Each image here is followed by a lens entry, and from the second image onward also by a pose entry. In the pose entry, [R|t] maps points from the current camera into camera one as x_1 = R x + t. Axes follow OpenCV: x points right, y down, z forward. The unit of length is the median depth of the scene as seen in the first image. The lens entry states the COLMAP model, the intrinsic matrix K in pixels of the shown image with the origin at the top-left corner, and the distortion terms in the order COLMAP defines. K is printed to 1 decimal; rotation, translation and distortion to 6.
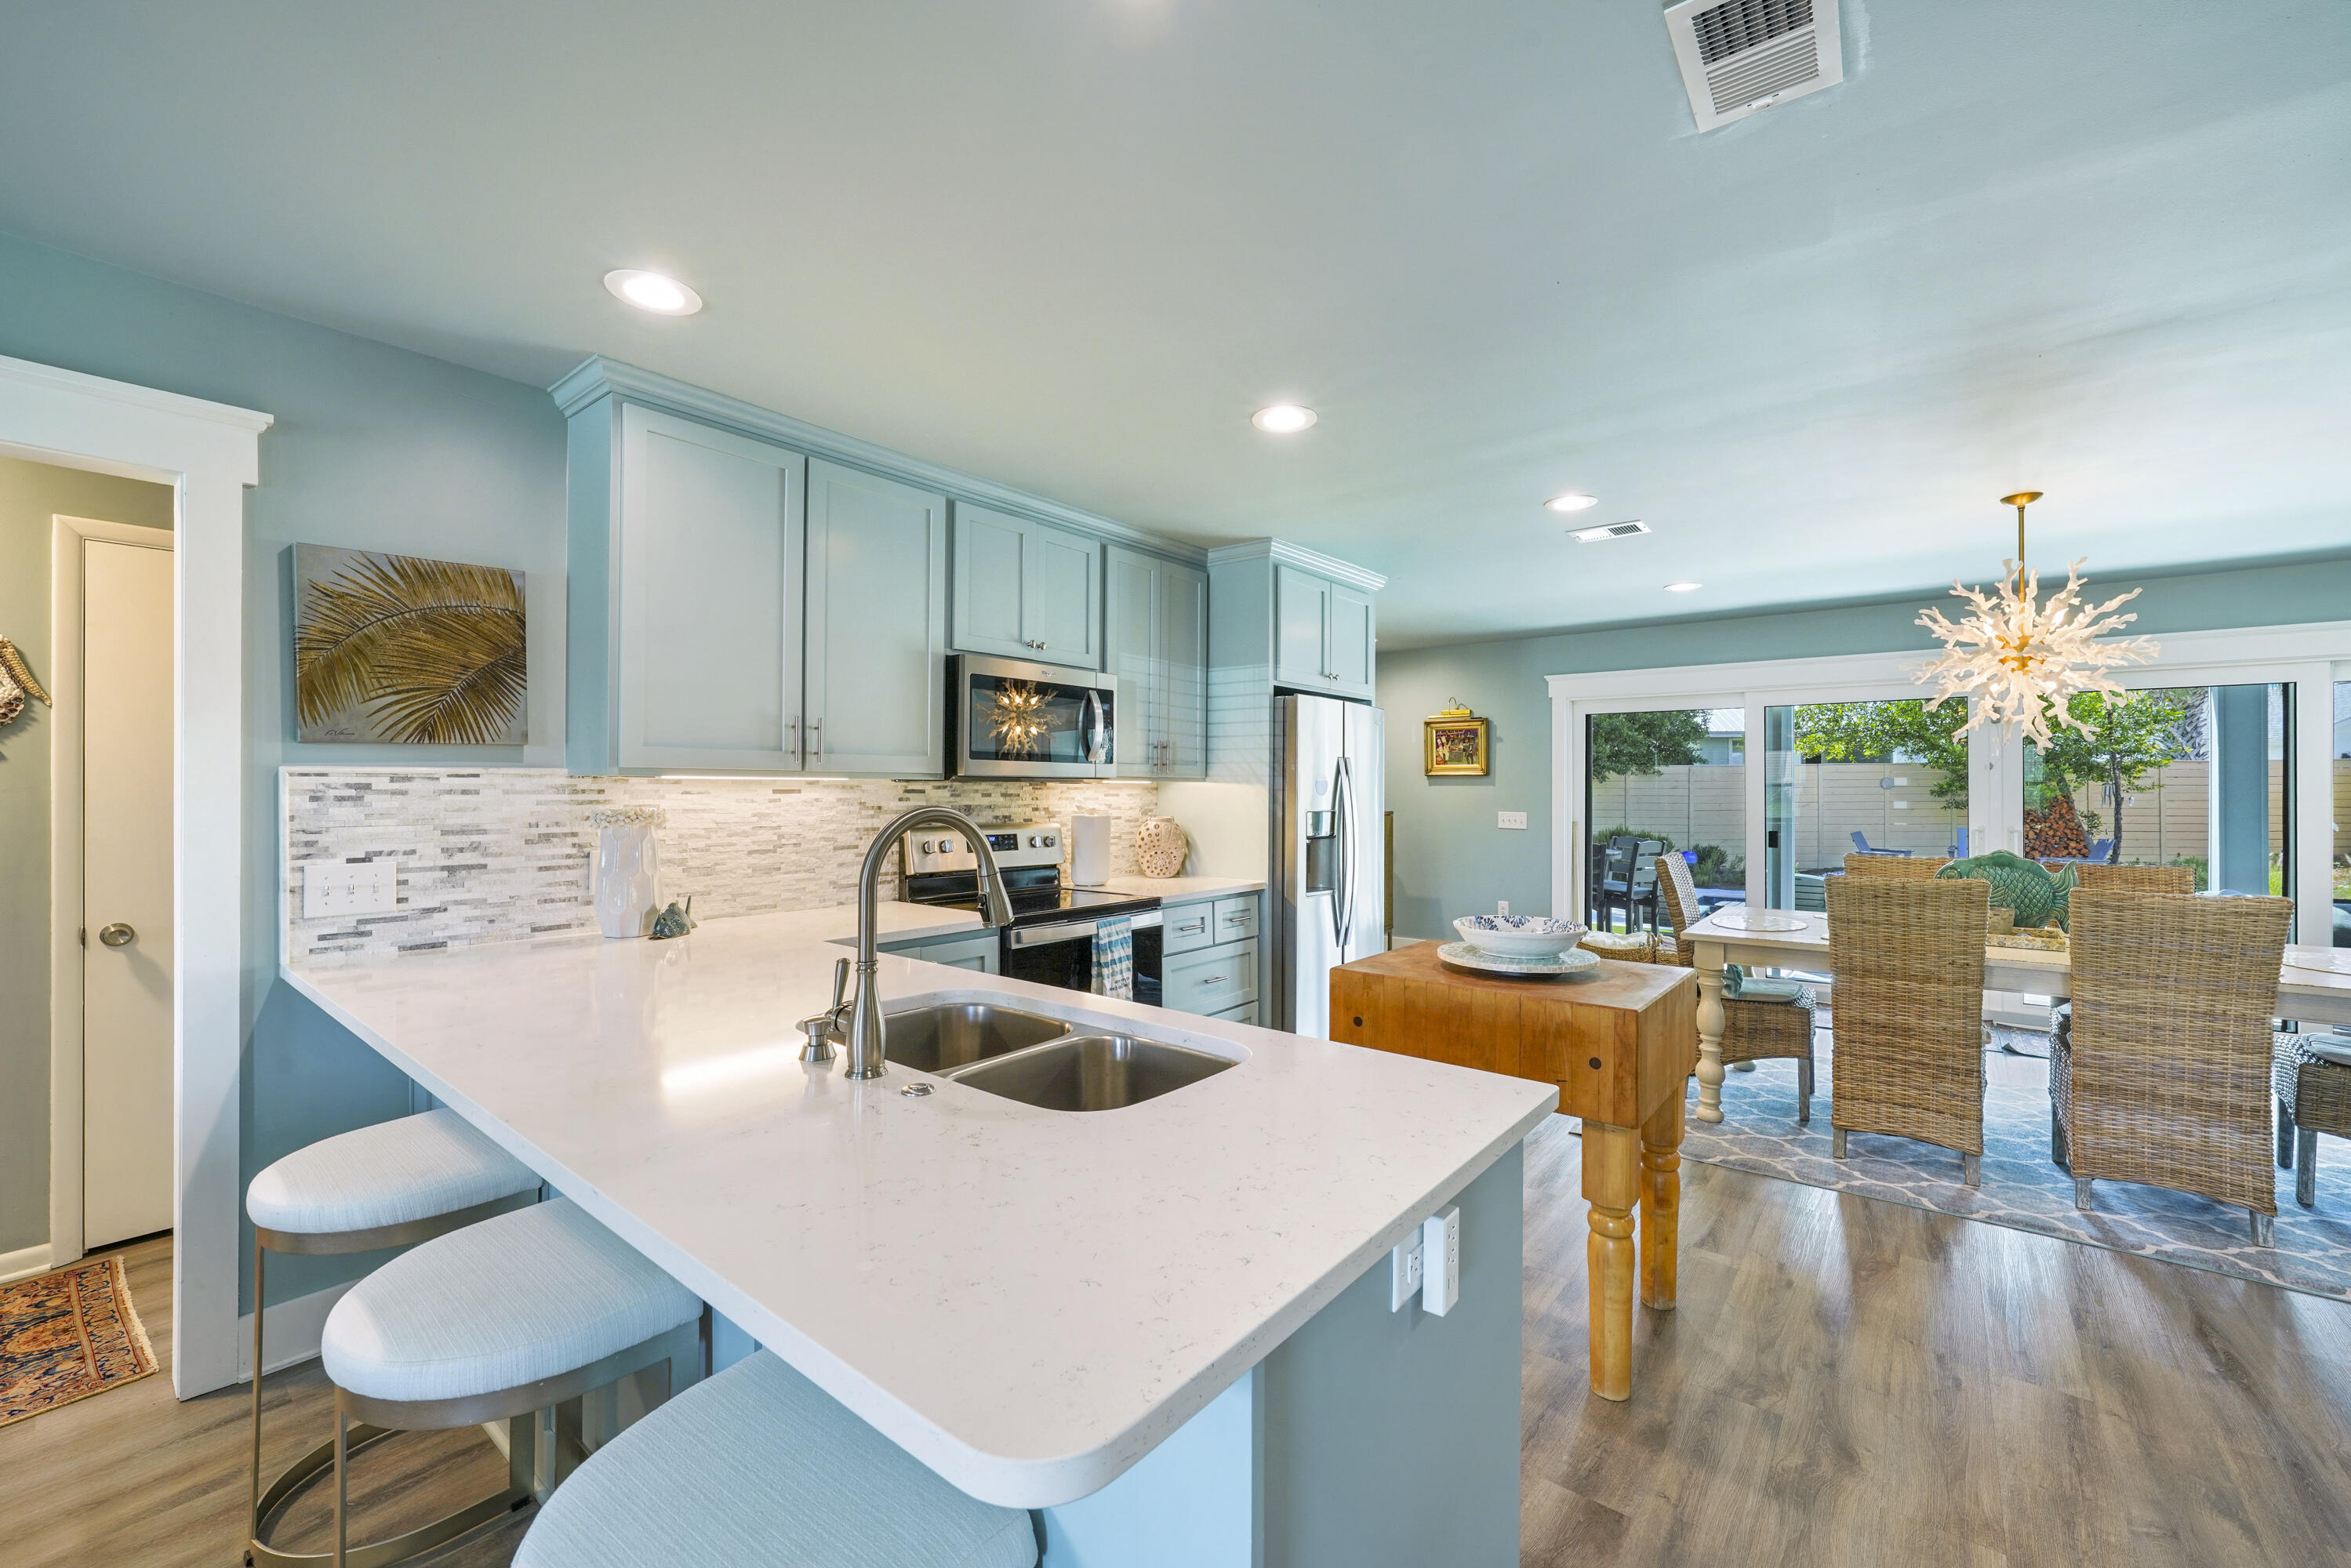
lens RADIAL K [[949.3, 0, 1198.8], [0, 949.3, 782.1], [0, 0, 1]] dist [-0.010312, 0.000257]
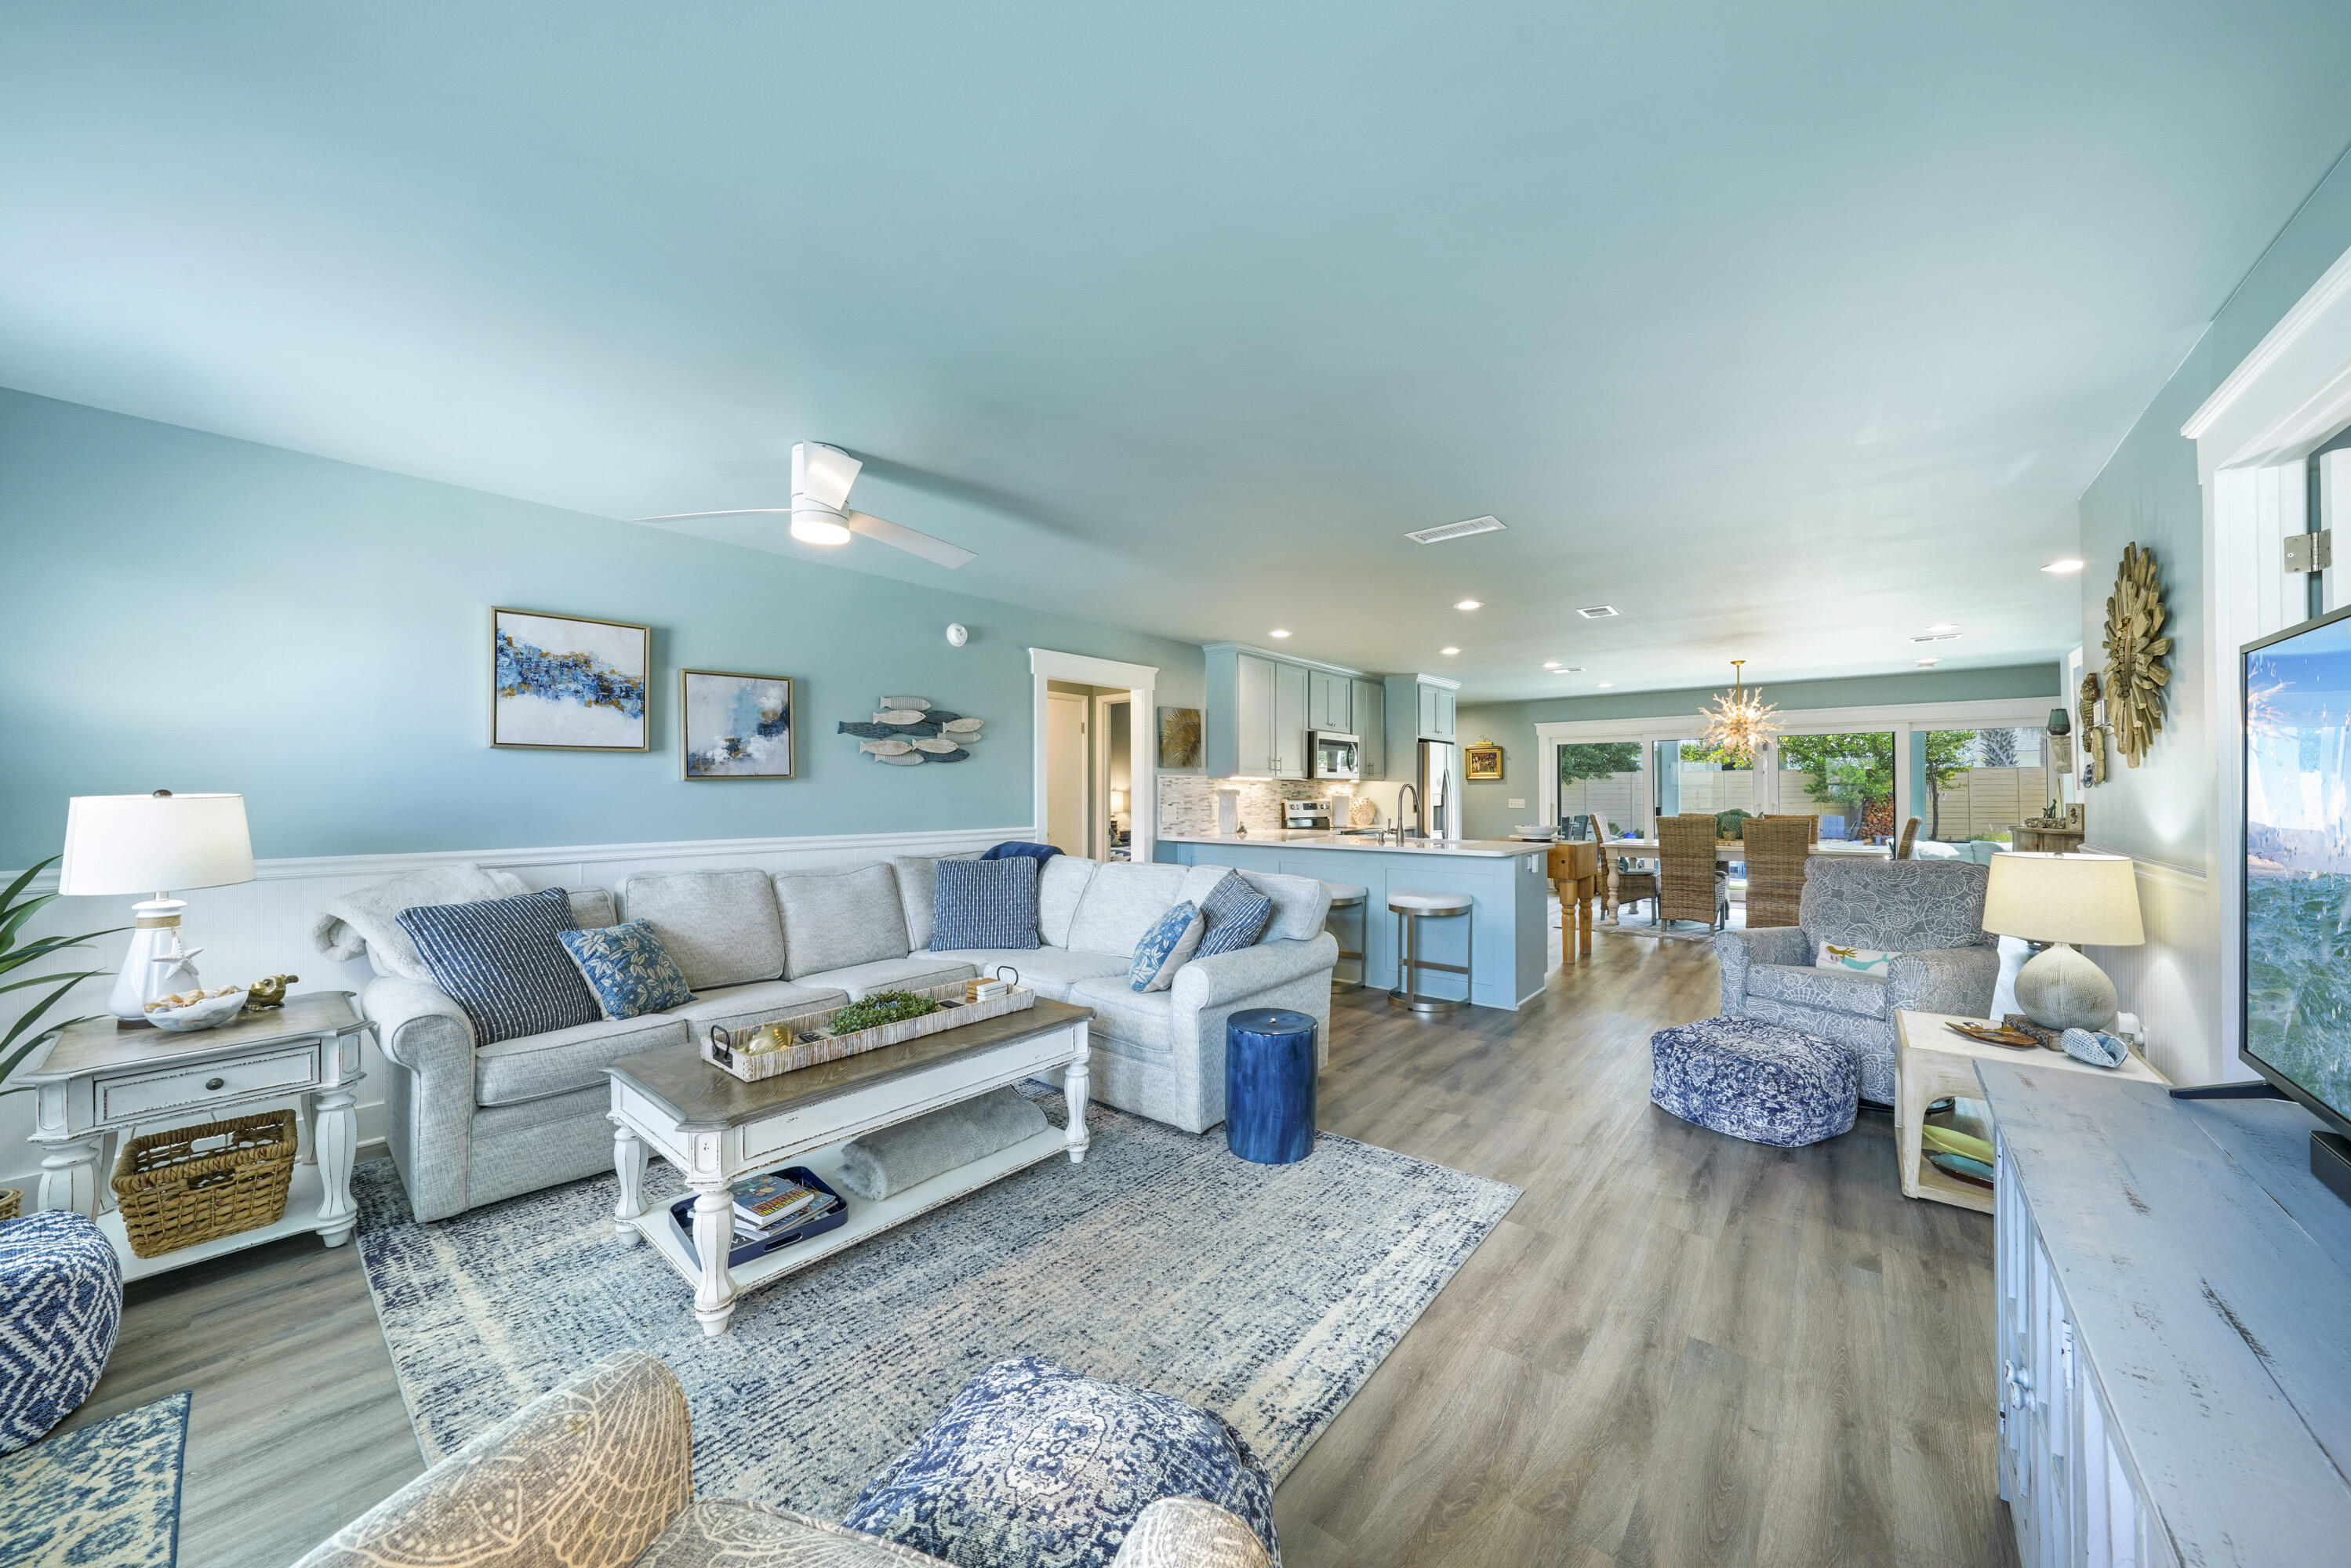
lens RADIAL K [[807.7, 0, 1182.9], [0, 807.7, 781.9], [0, 0, 1]] dist [-0.026800, 0.003086]
pose [[0.998924, -0.001987, -0.046332, -0.511355], [0.001688, 0.999978, -0.006487, 0.017834], [0.046344, 0.006402, 0.998905, -1.223193]]
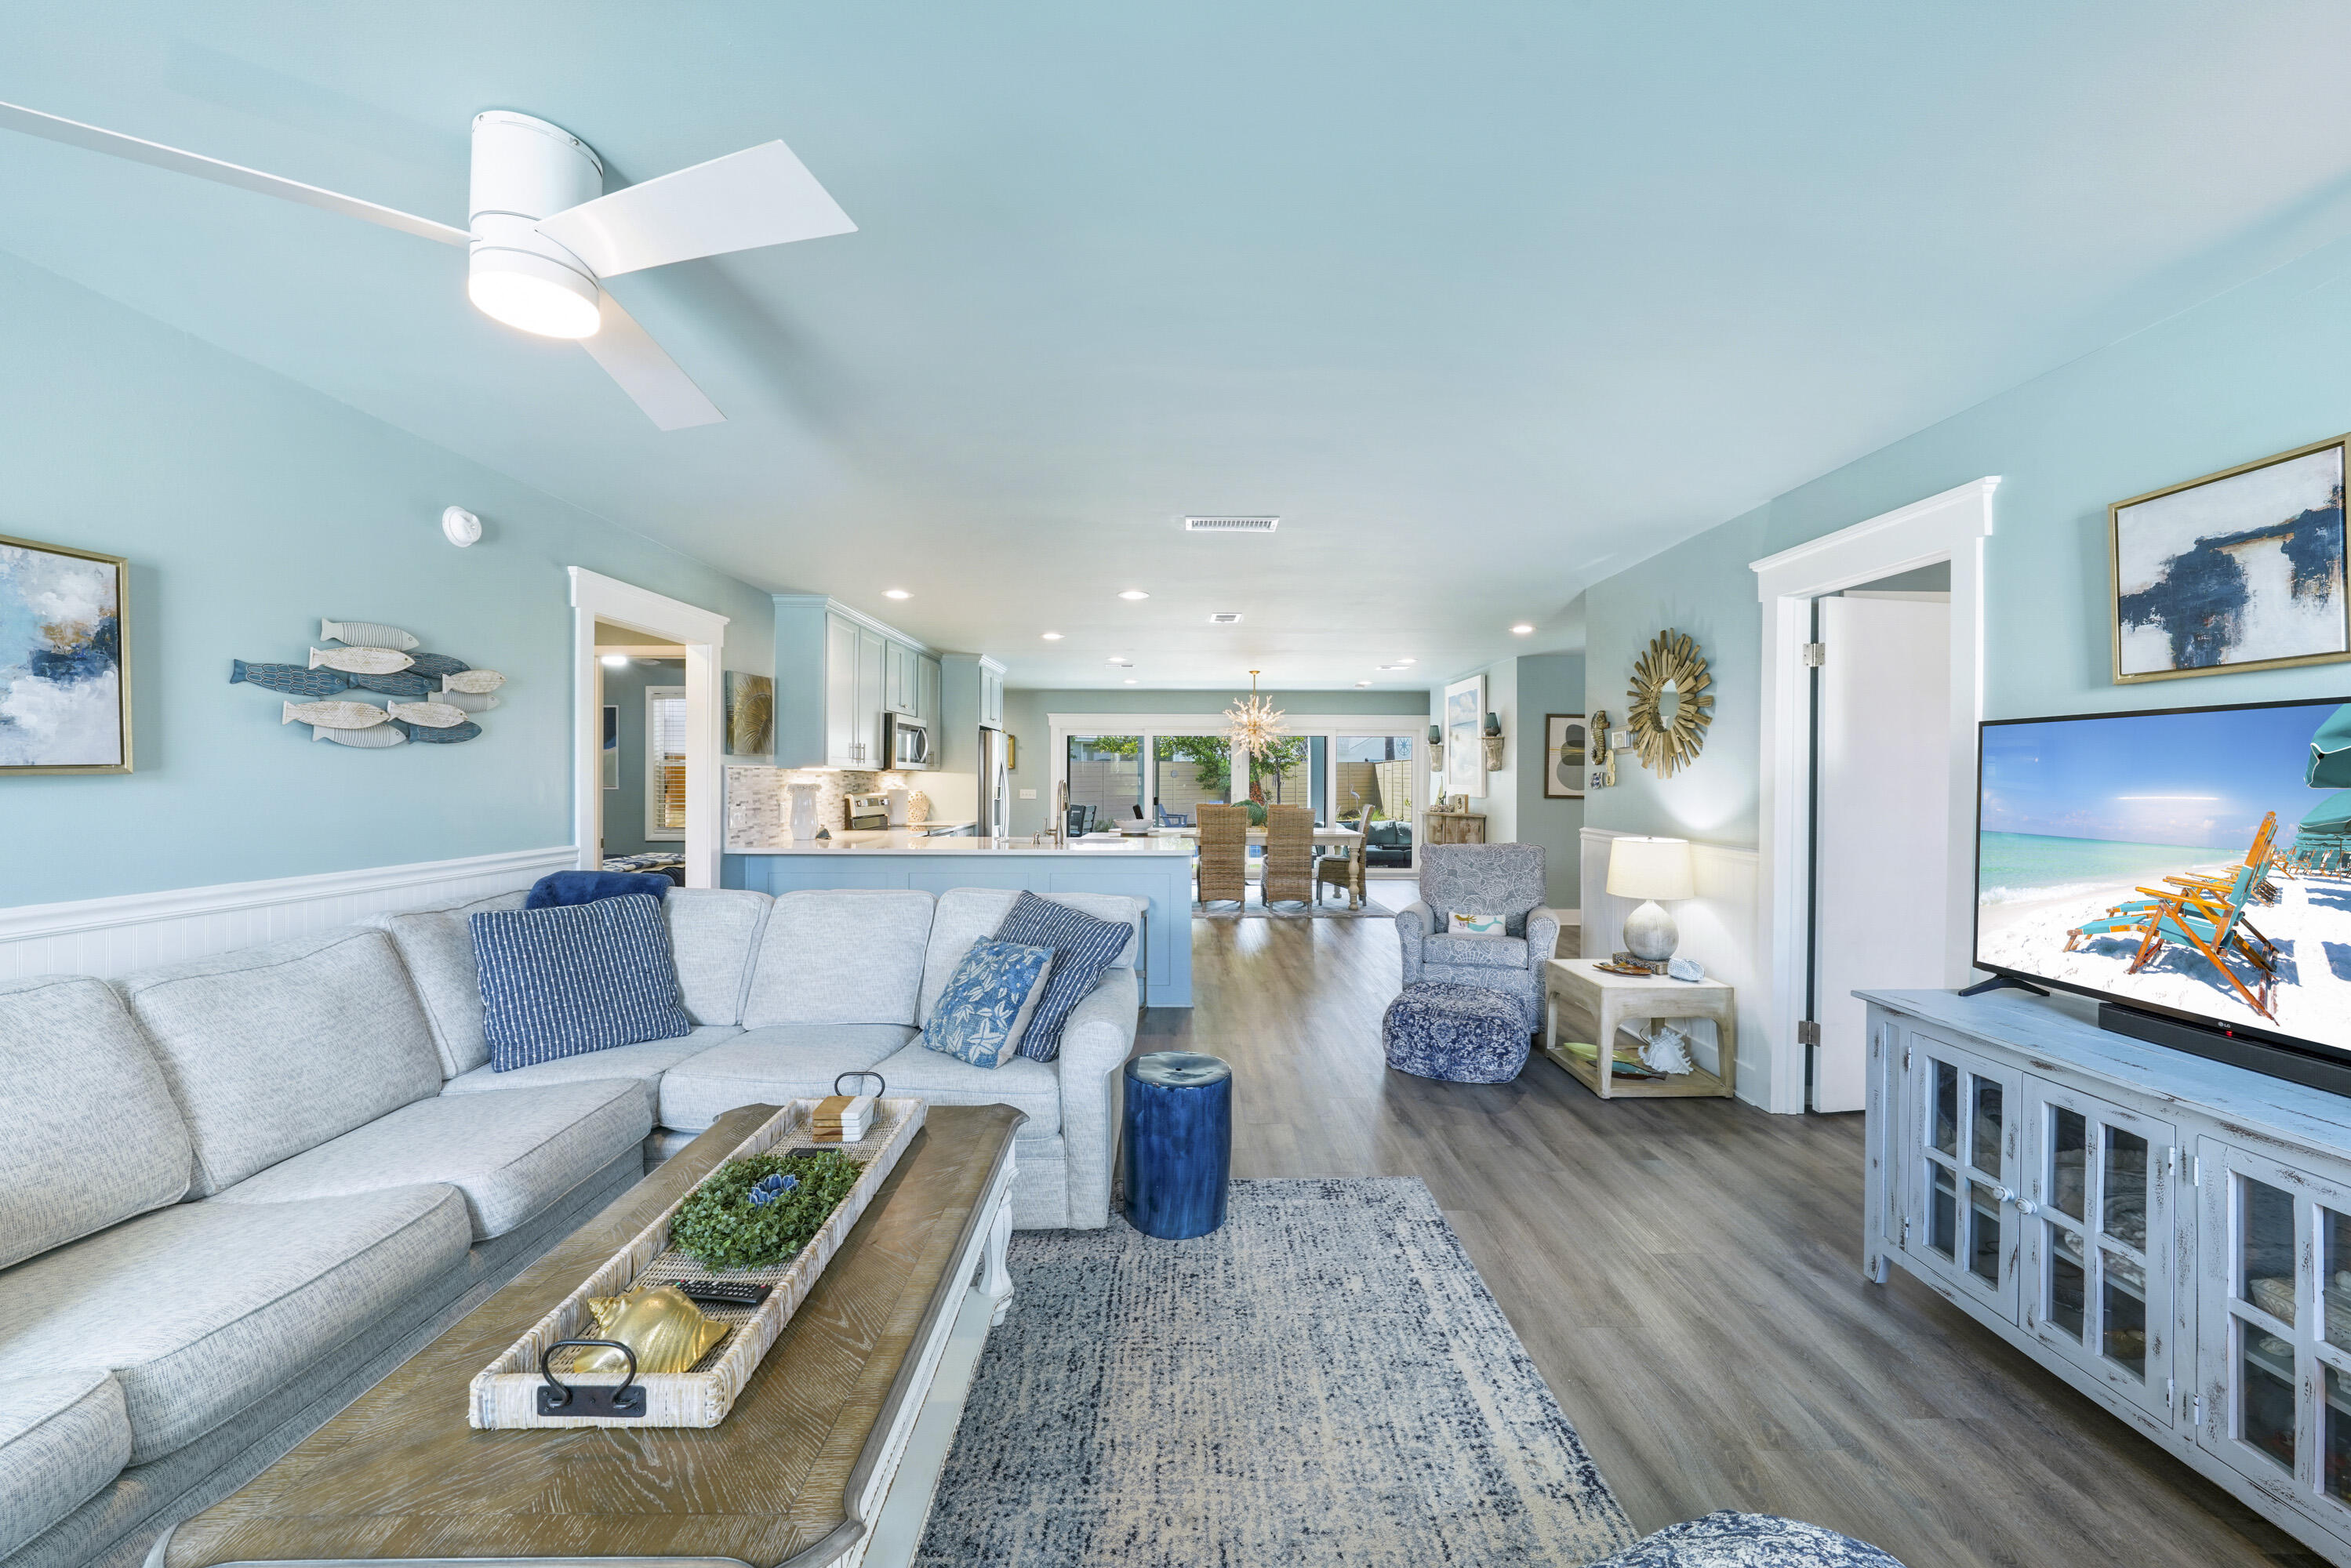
lens RADIAL K [[864.7, 0, 1180.2], [0, 864.7, 781.6], [0, 0, 1]] dist [-0.025985, 0.006323]
pose [[0.789369, -0.000609, 0.613918, -0.949830], [-0.006882, 0.999928, 0.009841, -0.001738], [-0.613880, -0.011993, 0.789308, -0.967567]]
